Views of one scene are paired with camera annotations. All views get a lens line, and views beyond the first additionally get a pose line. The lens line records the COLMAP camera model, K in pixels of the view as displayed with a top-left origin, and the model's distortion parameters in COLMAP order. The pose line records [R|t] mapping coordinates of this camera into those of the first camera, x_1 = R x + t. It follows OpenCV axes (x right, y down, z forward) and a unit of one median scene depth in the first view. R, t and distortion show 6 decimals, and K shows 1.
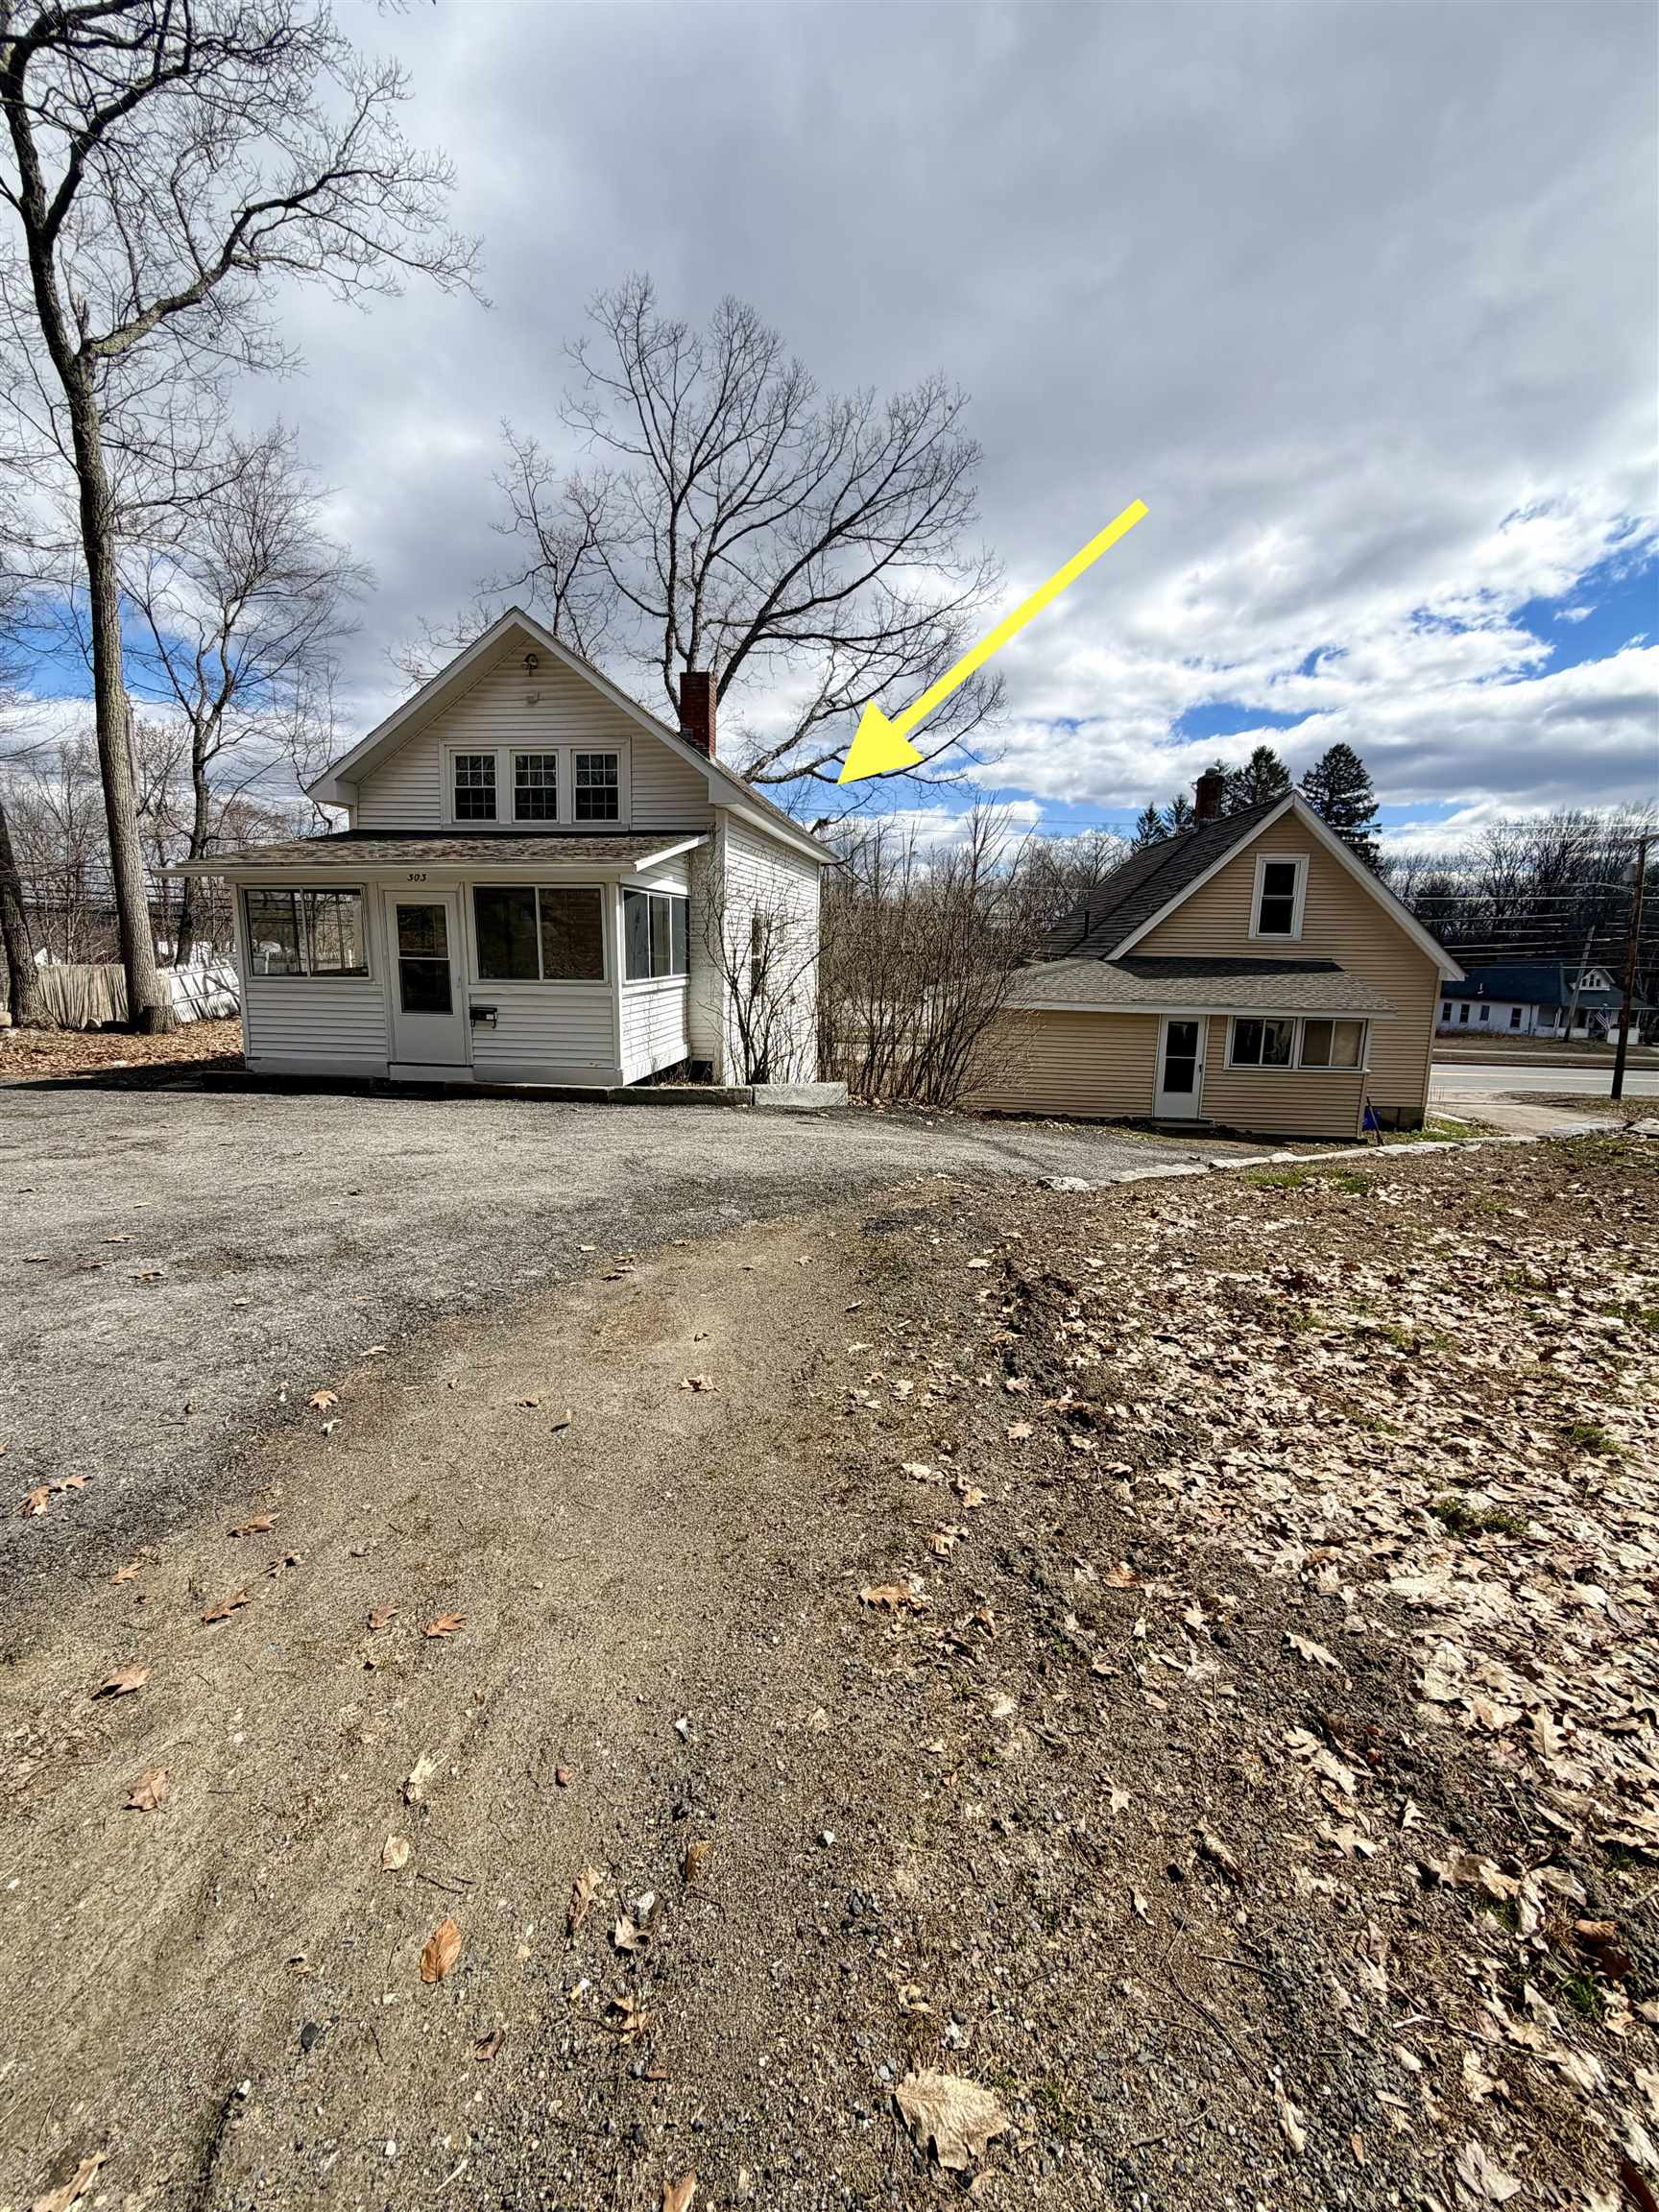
lens RADIAL K [[876.2, 0, 838.8], [0, 876.2, 1096.9], [0, 0, 1]] dist [-0.000390, -0.000418]
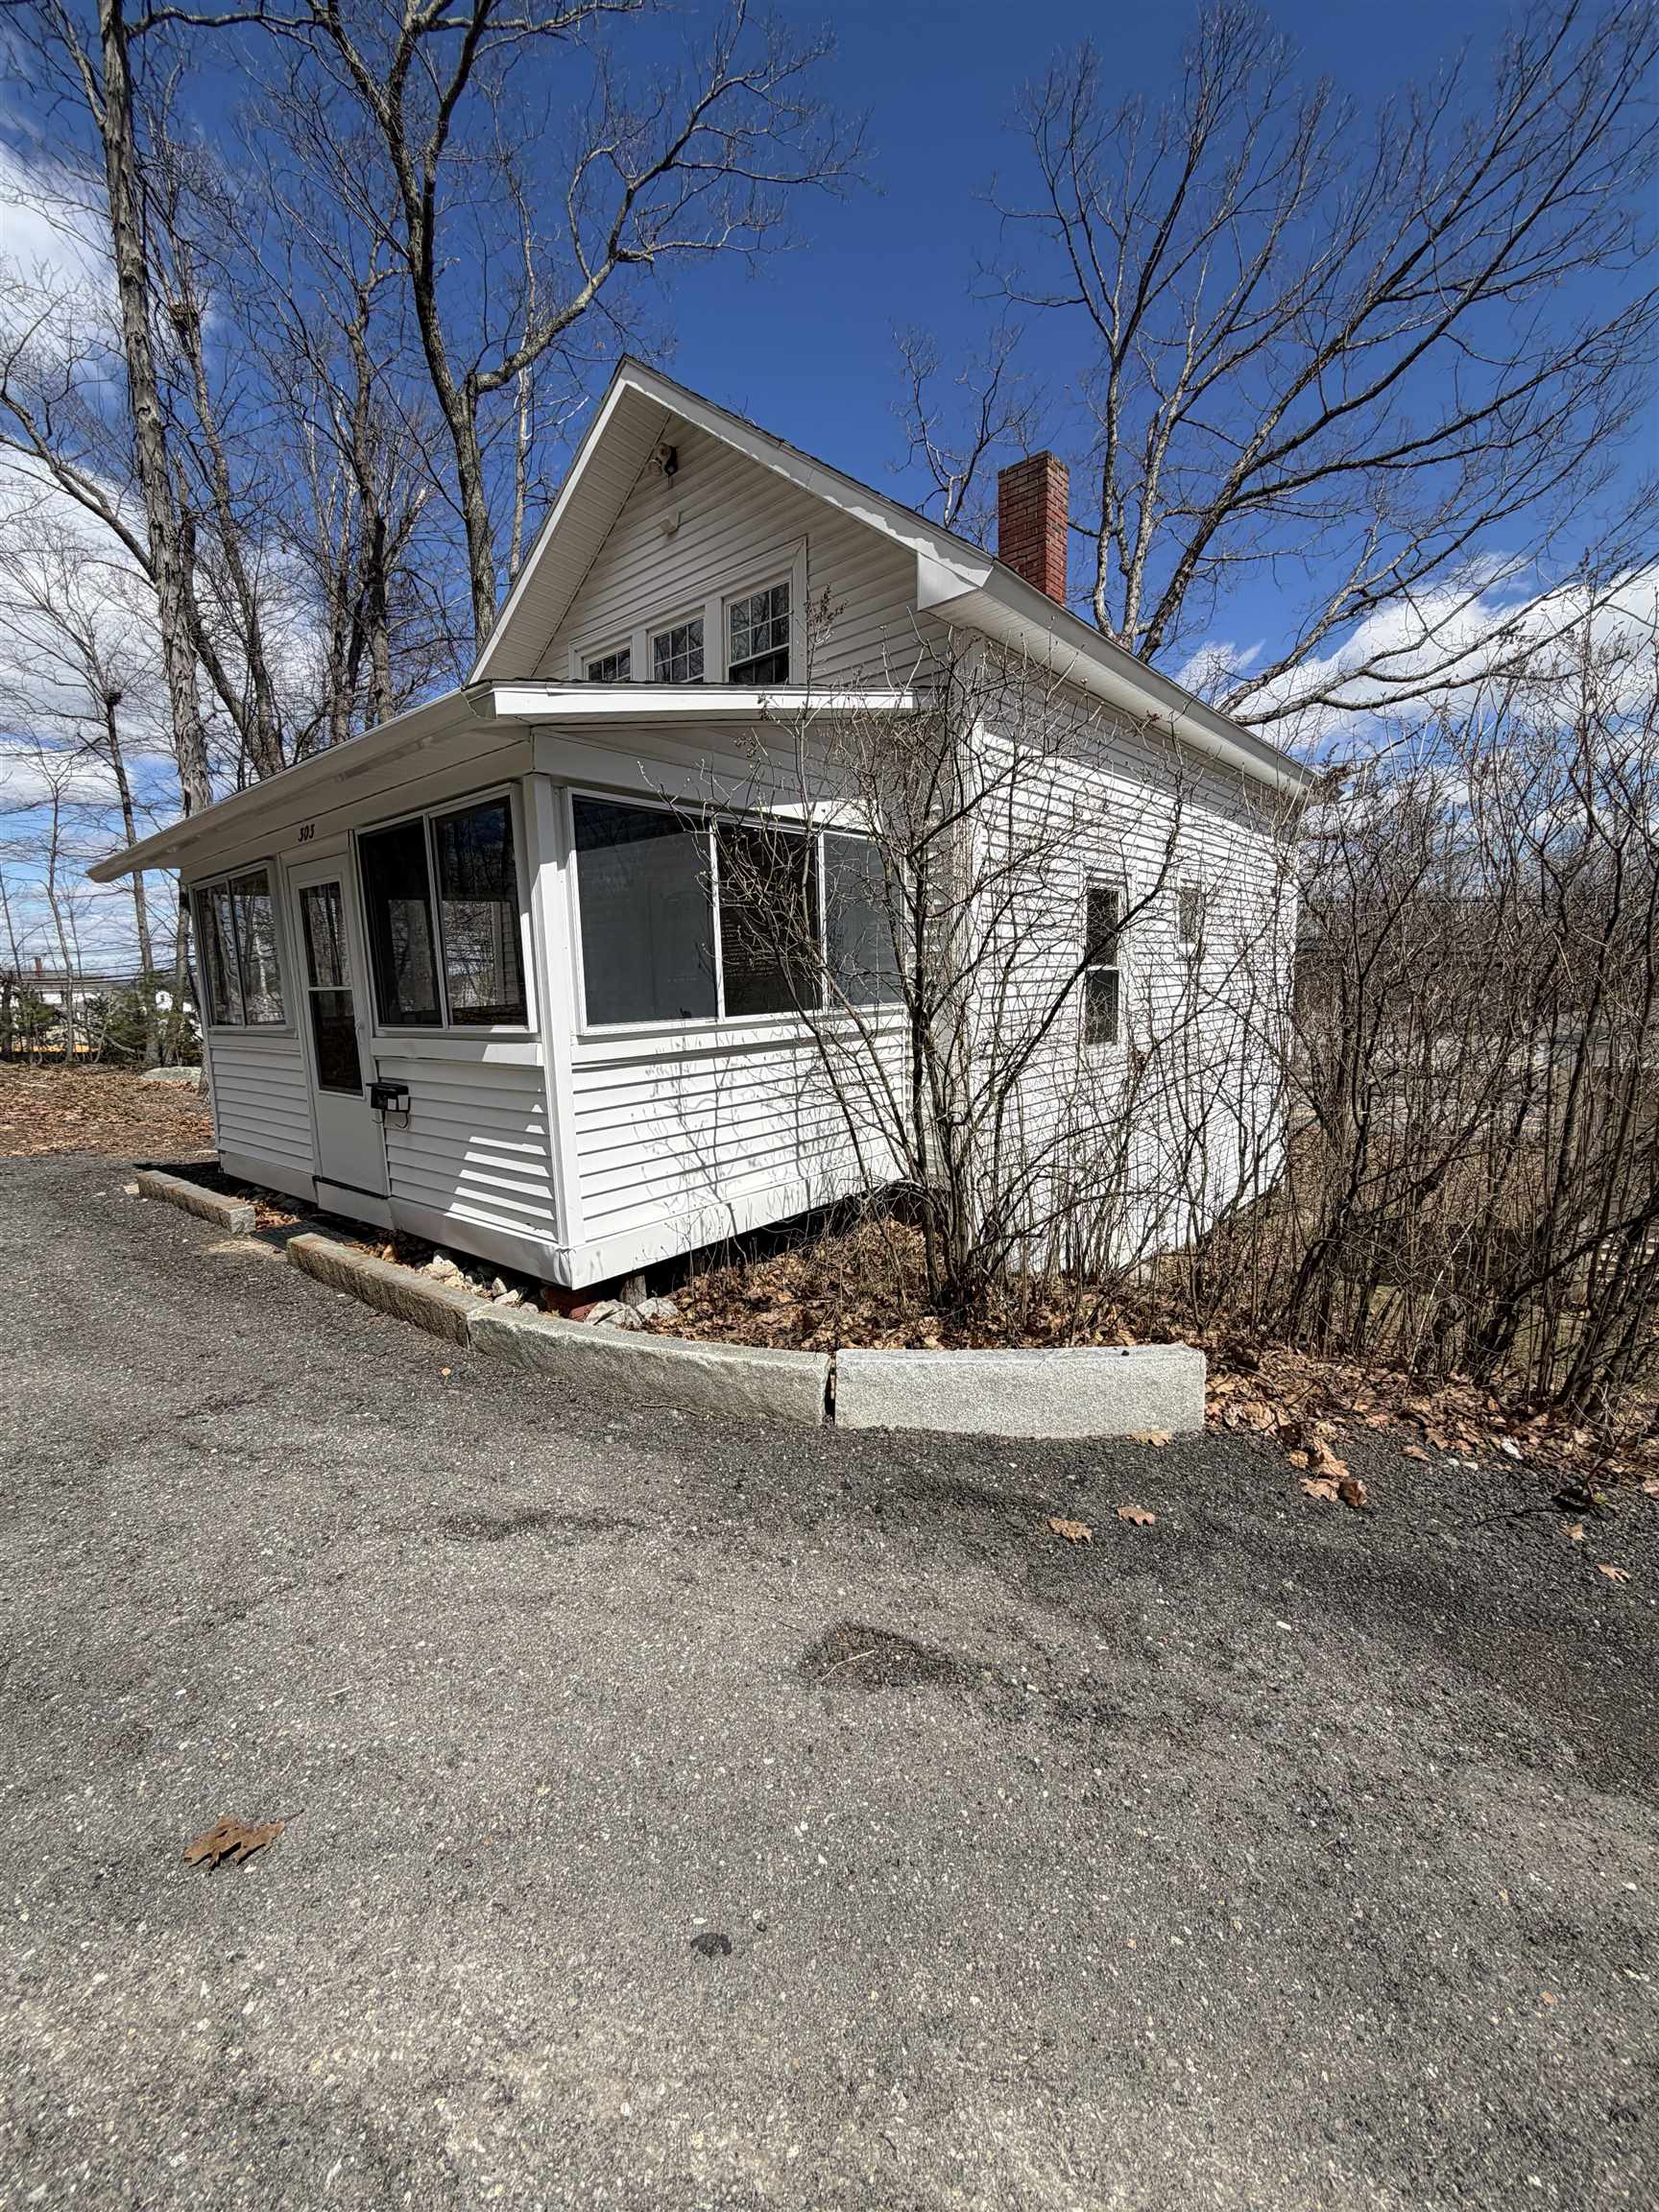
lens RADIAL K [[876.2, 0, 849.7], [0, 876.2, 1103.9], [0, 0, 1]] dist [-0.000390, -0.000418]
pose [[0.848714, 0.035362, -0.527669, 0.057014], [-0.052788, 0.998444, -0.017995, -0.078060], [0.526211, 0.043127, 0.849259, 0.587973]]
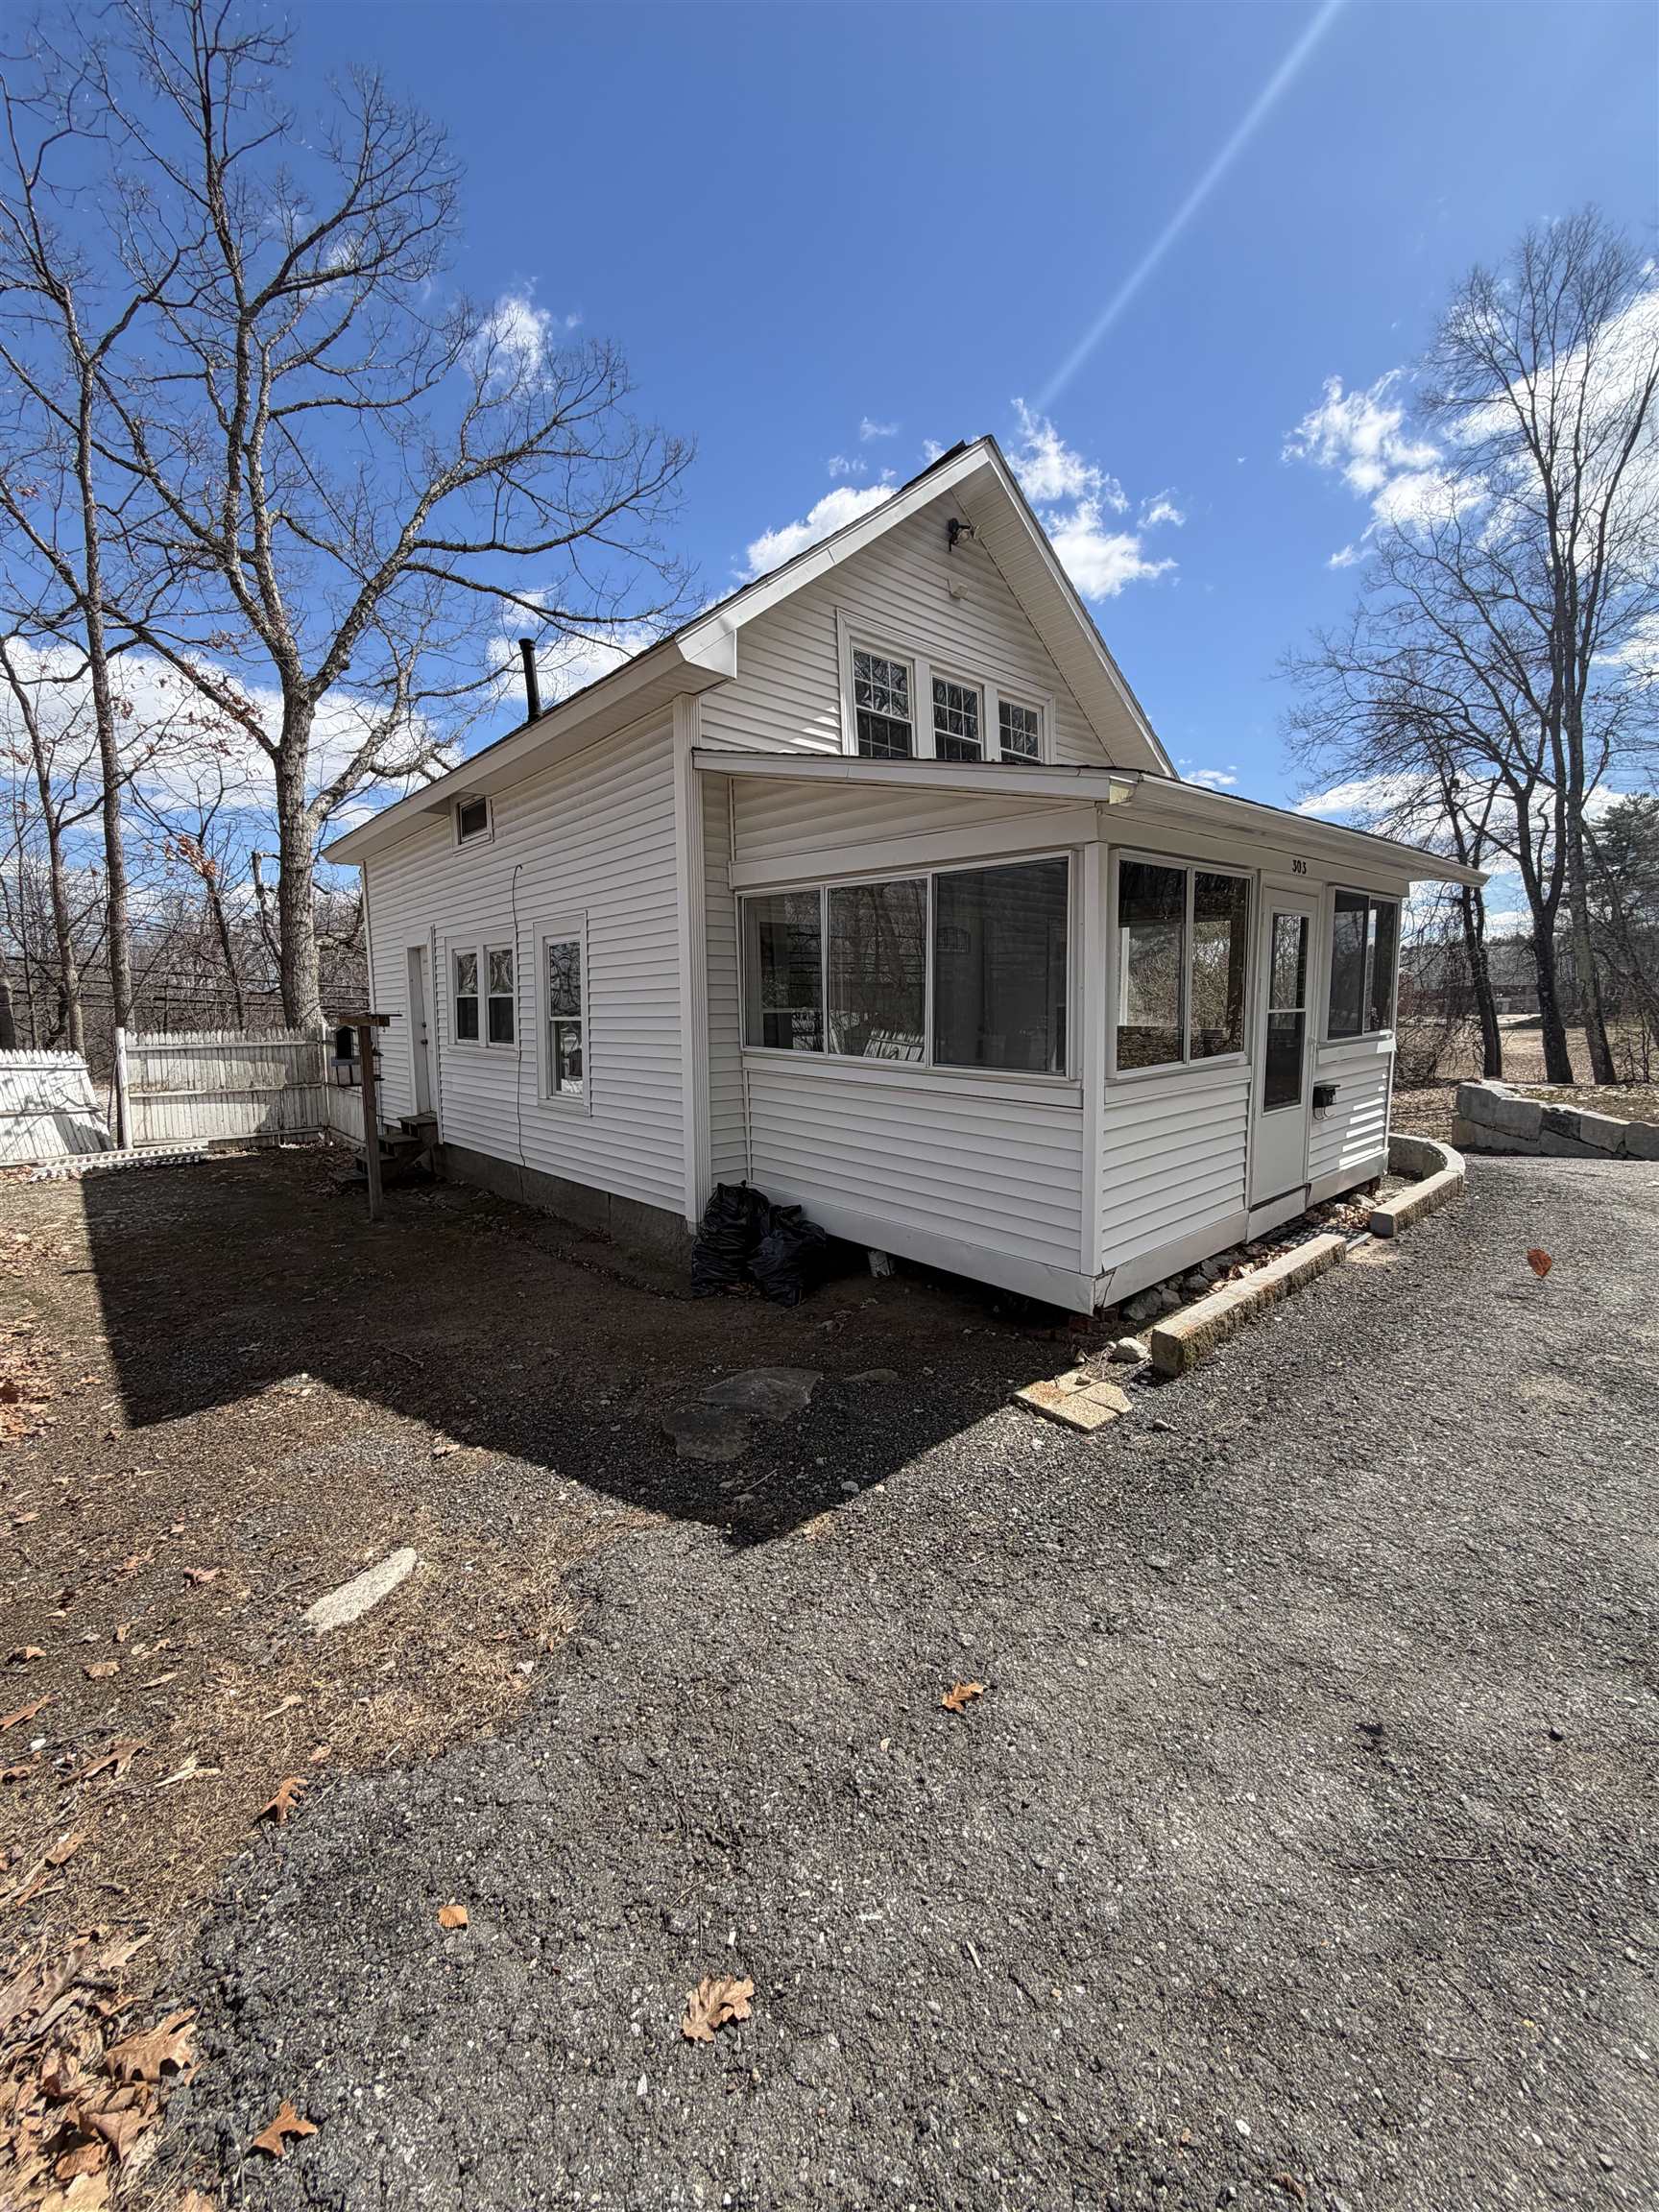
lens RADIAL K [[876.2, 0, 827.0], [0, 876.2, 1099.4], [0, 0, 1]] dist [-0.000390, -0.000418]
pose [[0.643251, -0.110595, 0.757626, -0.893469], [0.160771, 0.986963, 0.007572, -0.124989], [-0.748586, 0.116933, 0.652645, 0.701372]]
